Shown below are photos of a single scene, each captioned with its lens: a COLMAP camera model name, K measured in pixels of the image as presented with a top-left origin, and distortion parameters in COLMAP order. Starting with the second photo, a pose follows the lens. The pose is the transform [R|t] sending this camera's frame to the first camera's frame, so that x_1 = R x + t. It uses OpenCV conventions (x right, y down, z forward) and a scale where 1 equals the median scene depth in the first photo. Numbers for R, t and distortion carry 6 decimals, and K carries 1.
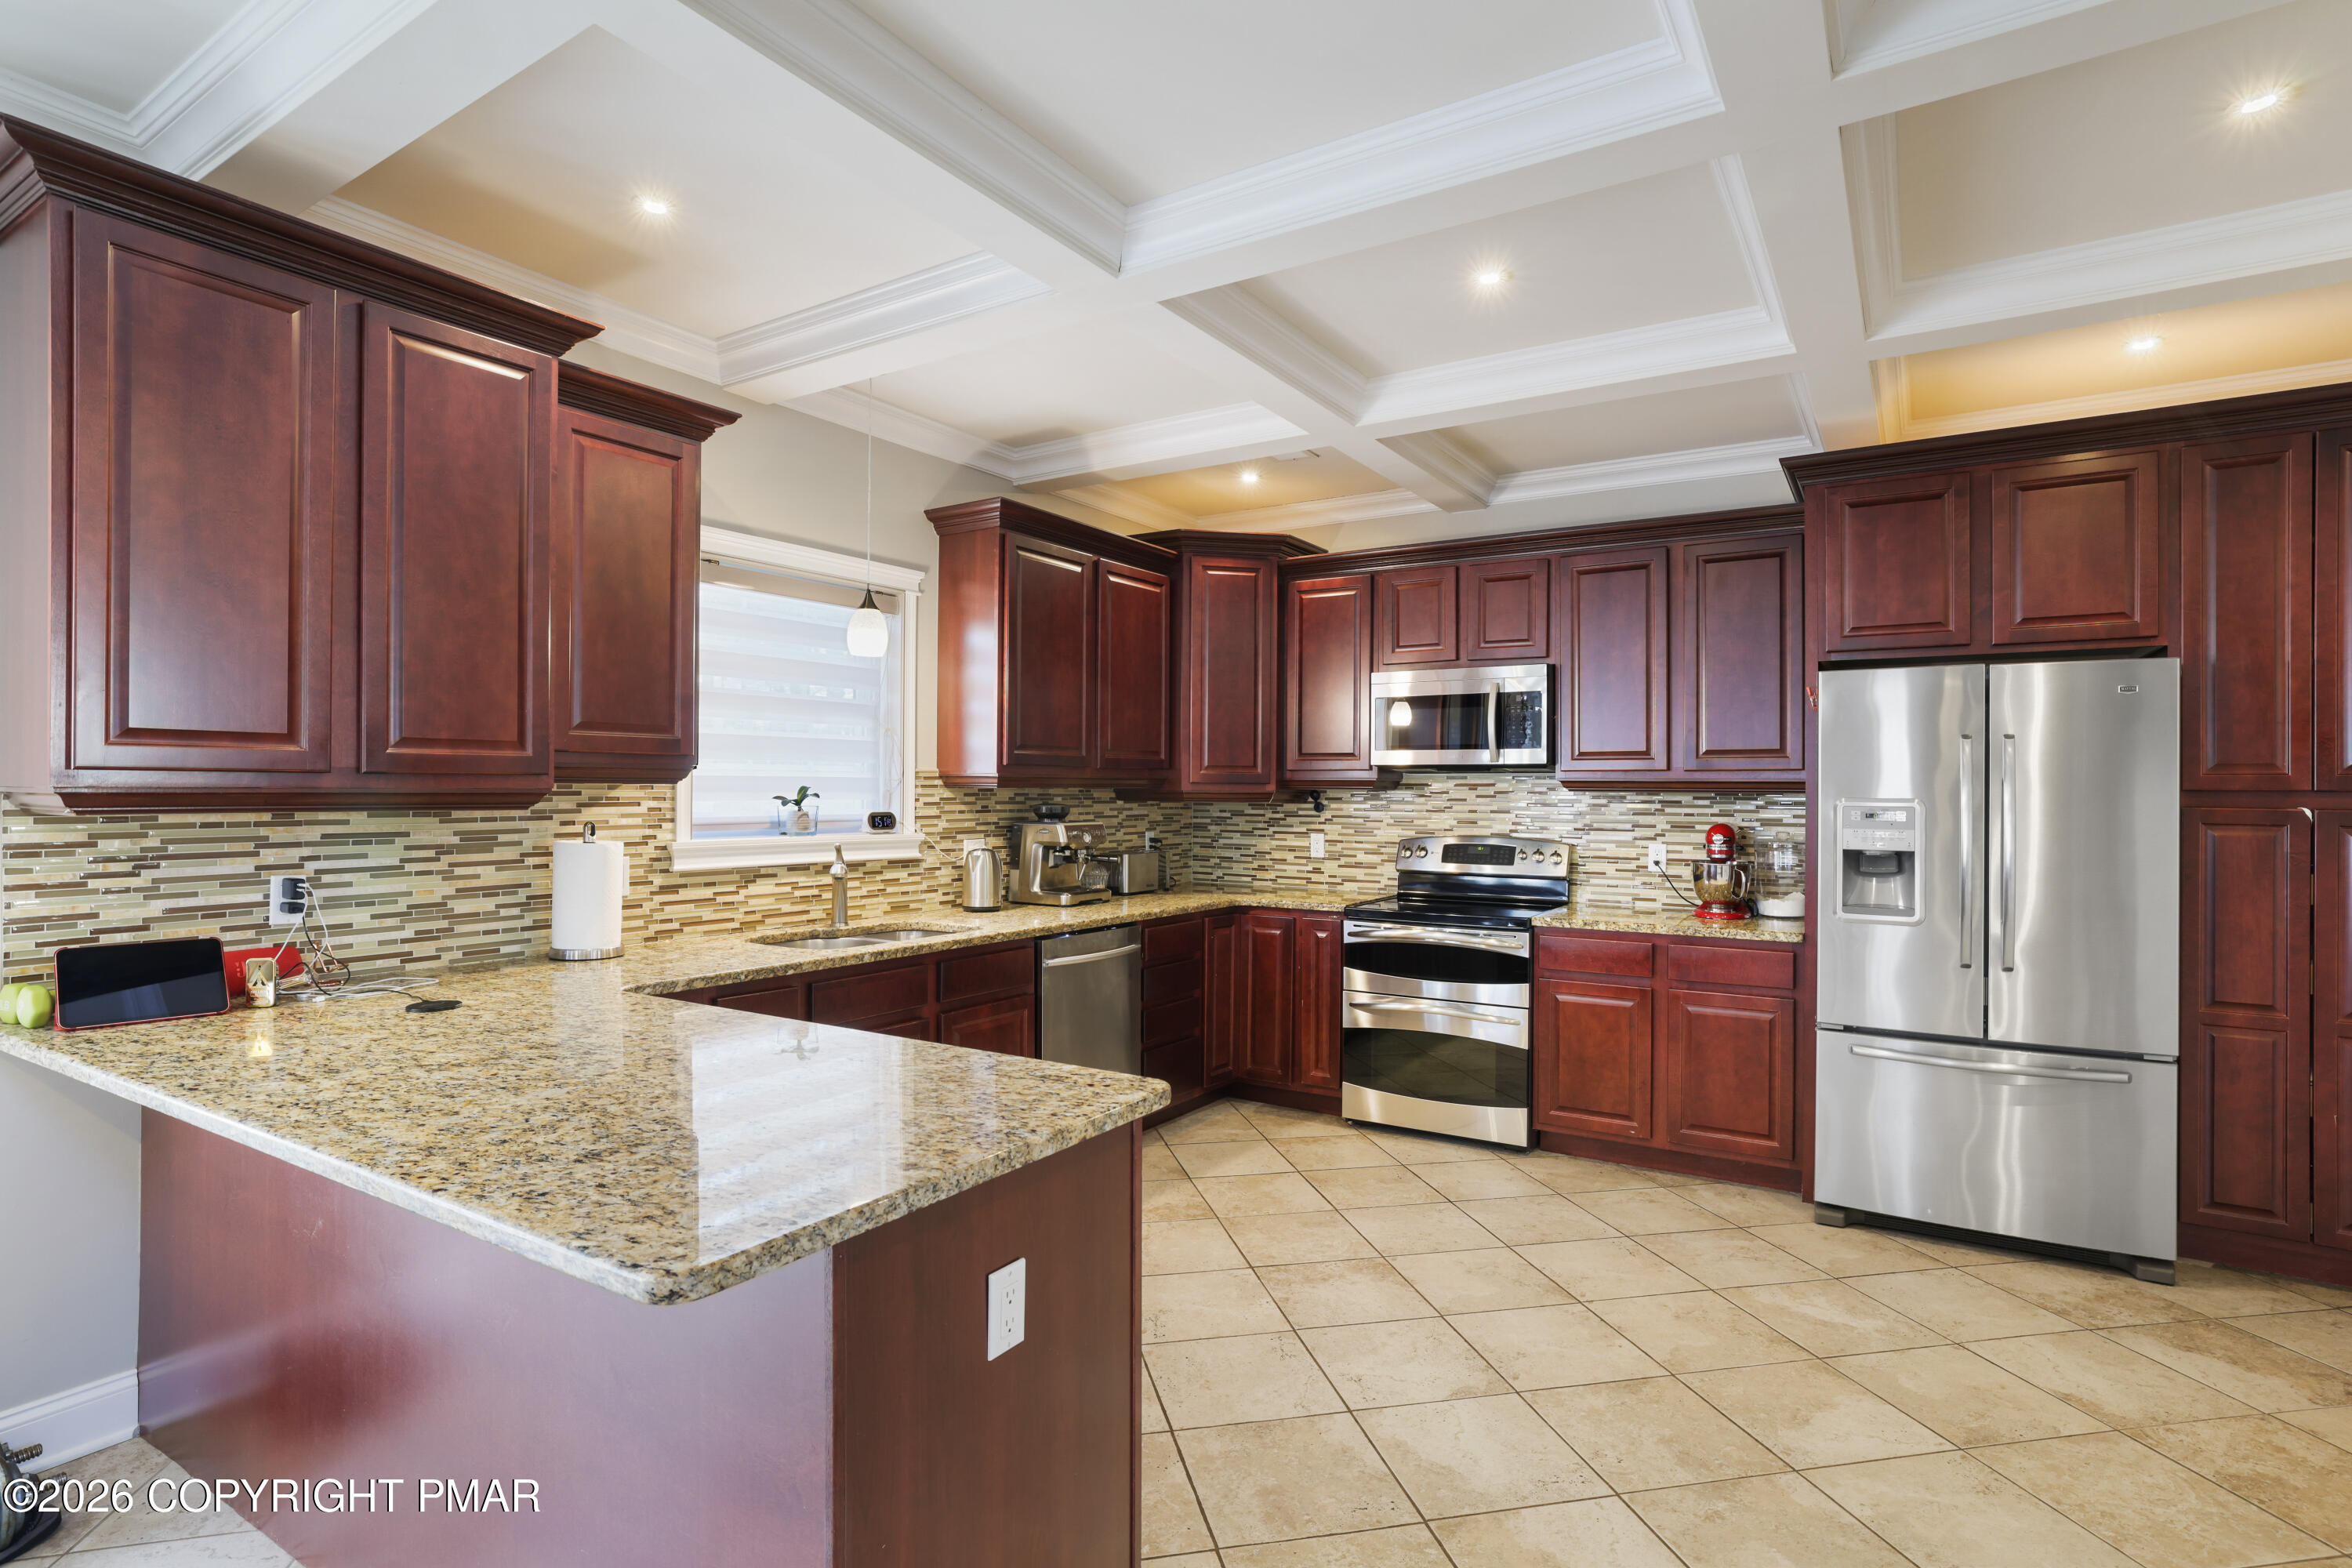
lens RADIAL K [[1186.3, 0, 1168.9], [0, 1186.3, 790.4], [0, 0, 1]] dist [-0.036757, 0.025639]
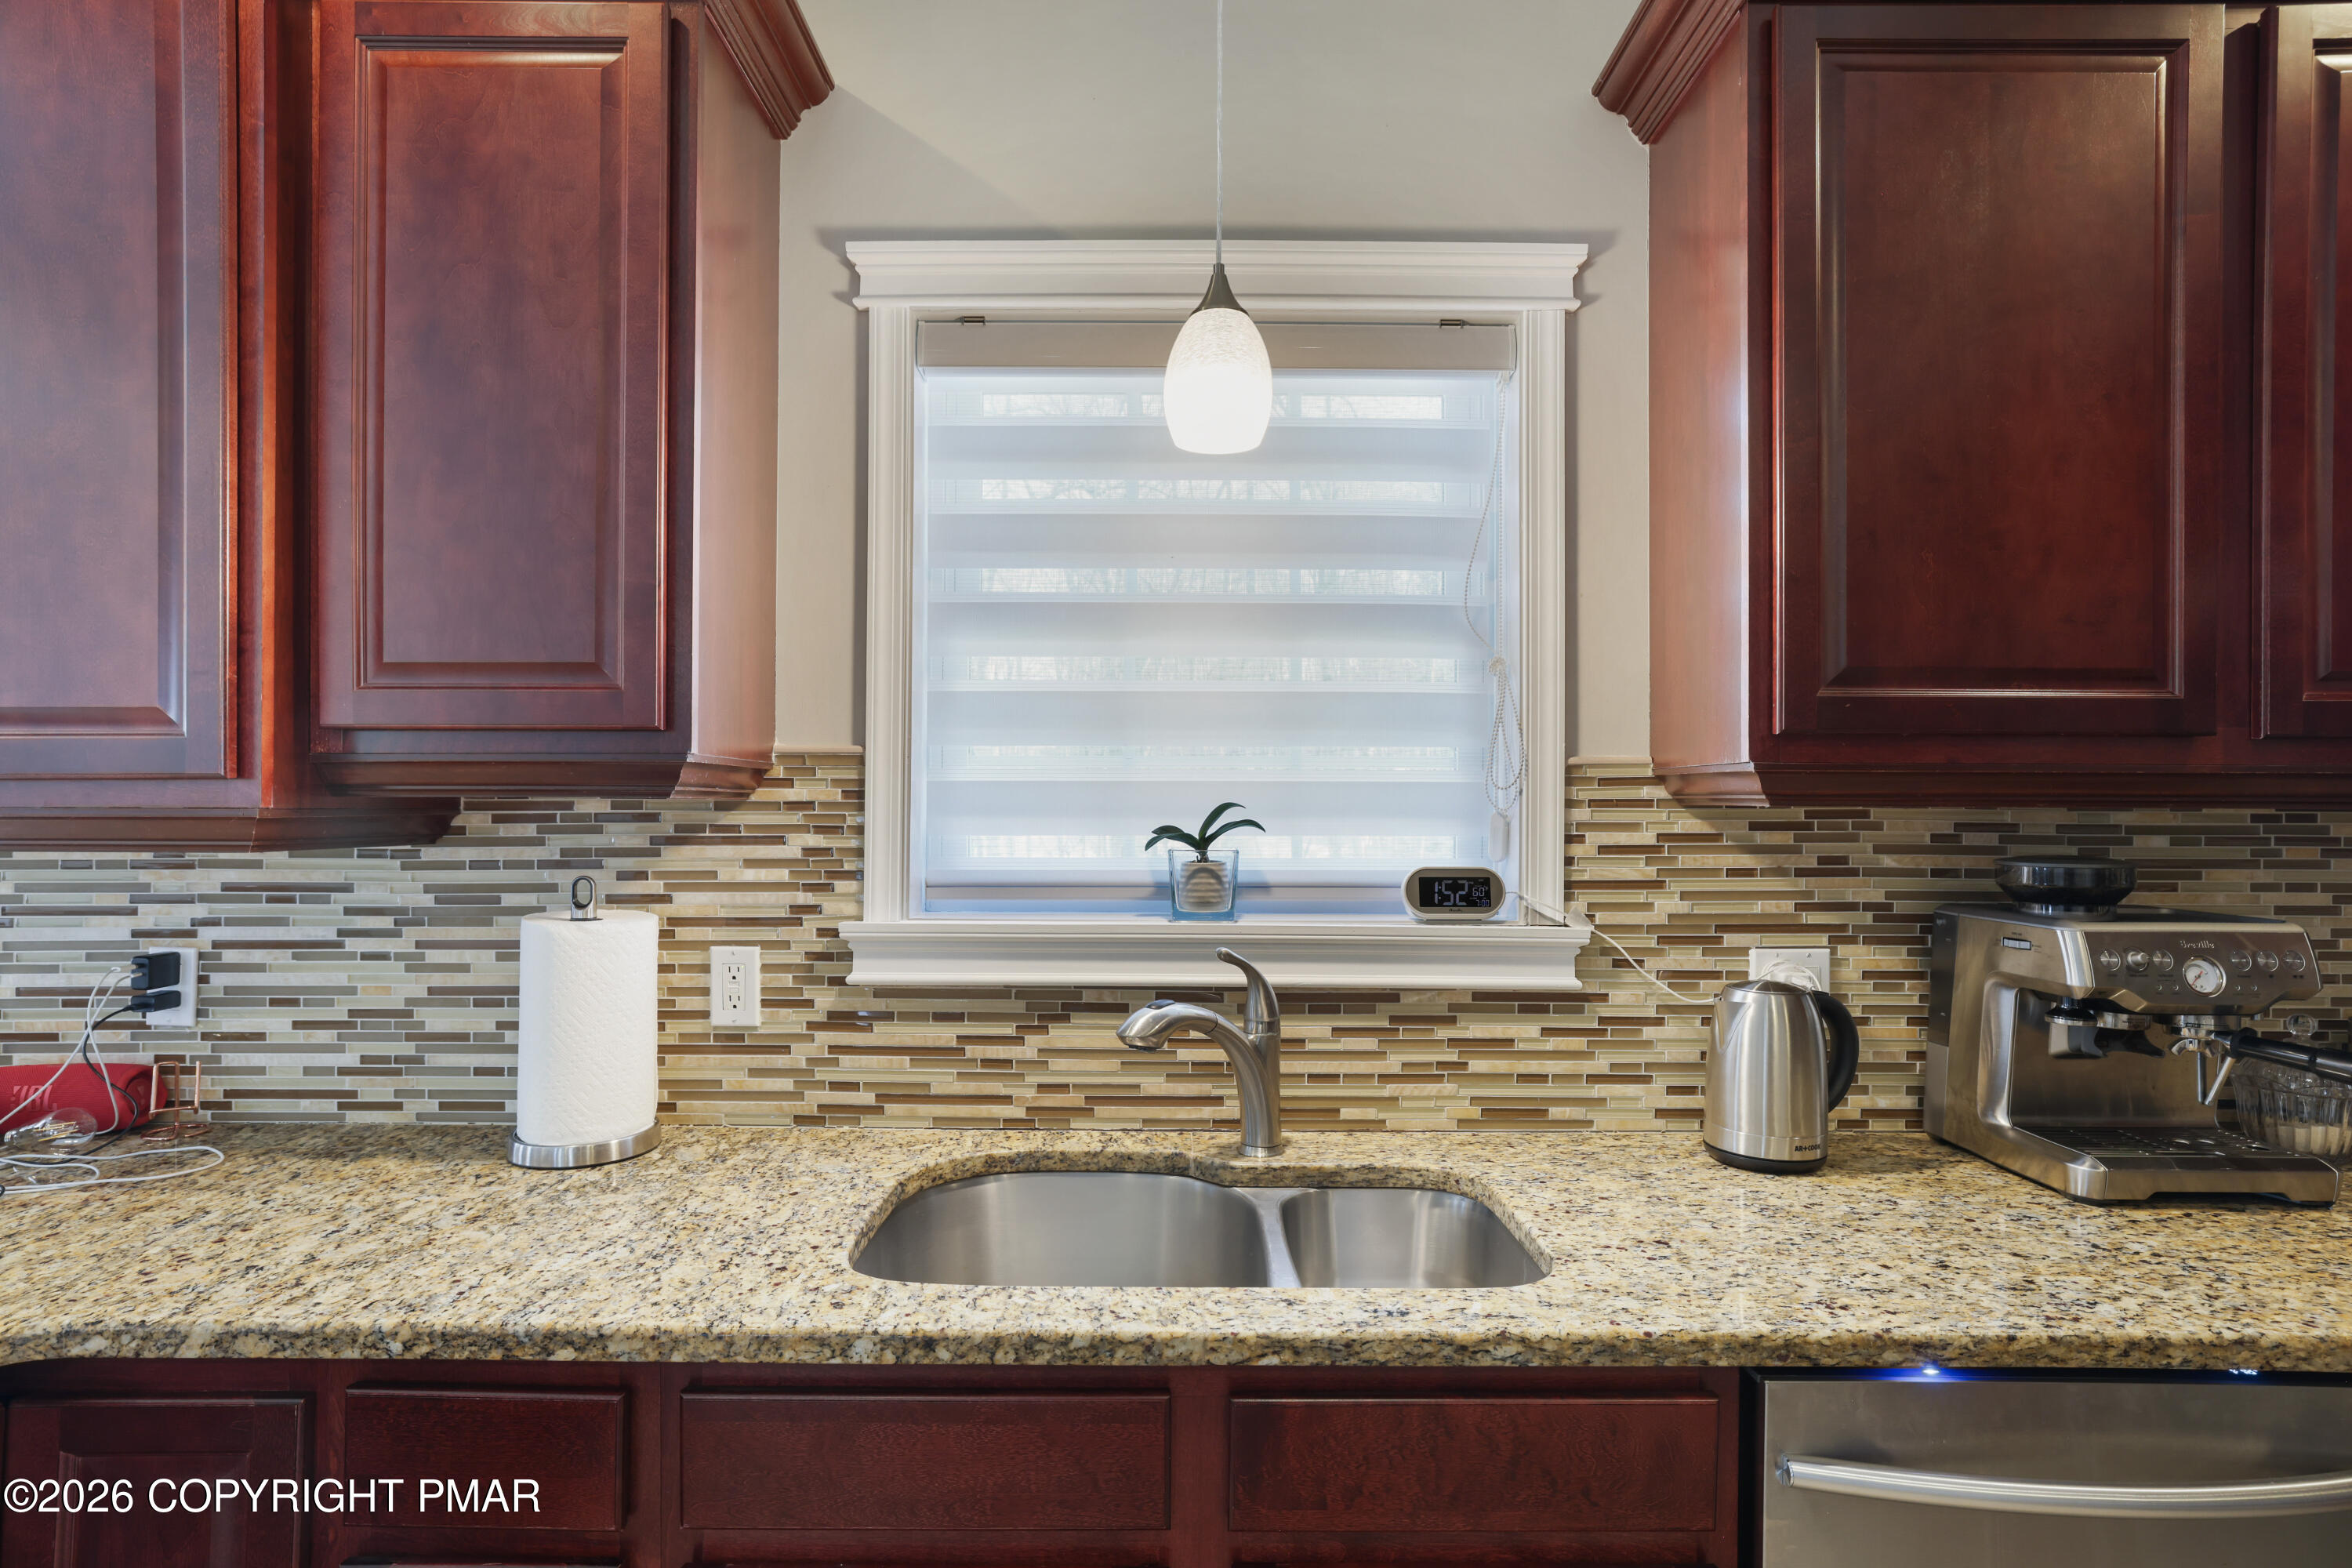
lens RADIAL K [[1183.3, 0, 1172.3], [0, 1183.3, 805.9], [0, 0, 1]] dist [-0.037285, 0.024761]
pose [[0.545928, -0.003609, -0.837825, 0.037837], [-0.002134, 0.999981, -0.005698, -0.000324], [0.837830, 0.004899, 0.545910, 0.691227]]
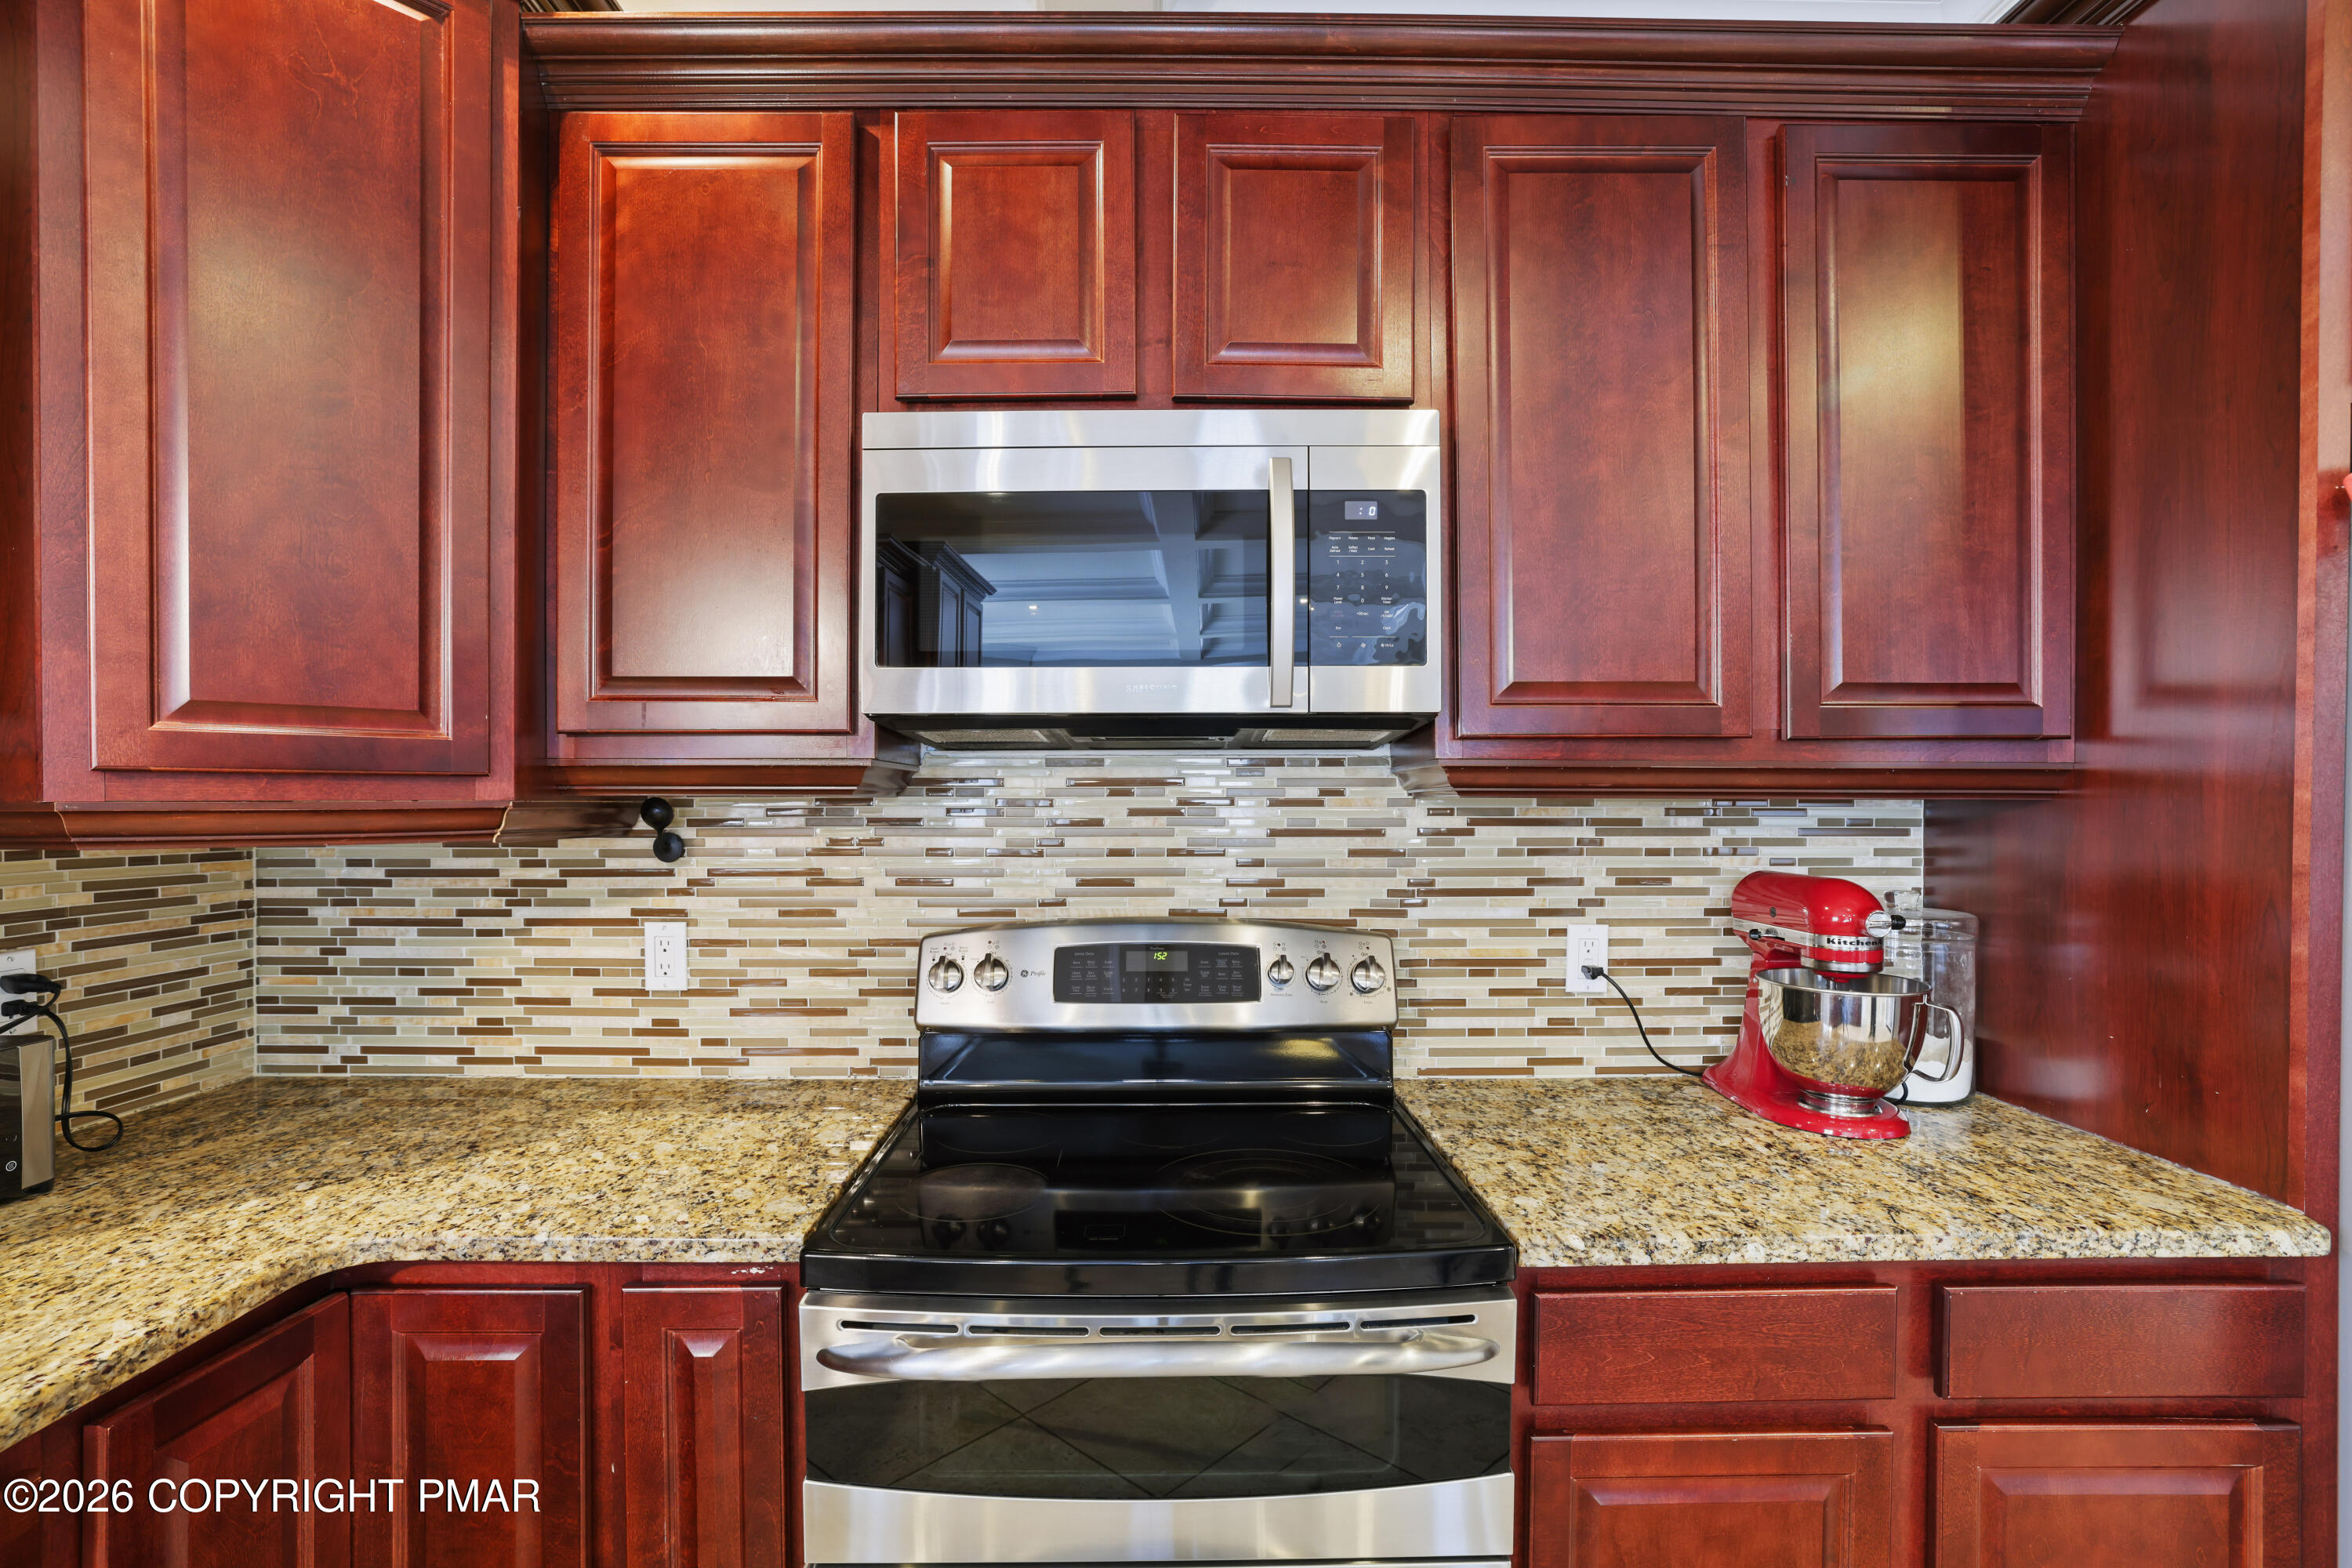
lens RADIAL K [[1065.3, 0, 1173.4], [0, 1065.3, 798.7], [0, 0, 1]] dist [-0.044425, 0.018675]
pose [[0.830589, -0.006148, 0.556852, 0.099251], [0.005864, 0.999980, 0.002294, -0.000087], [-0.556855, 0.001360, 0.830609, 0.853217]]
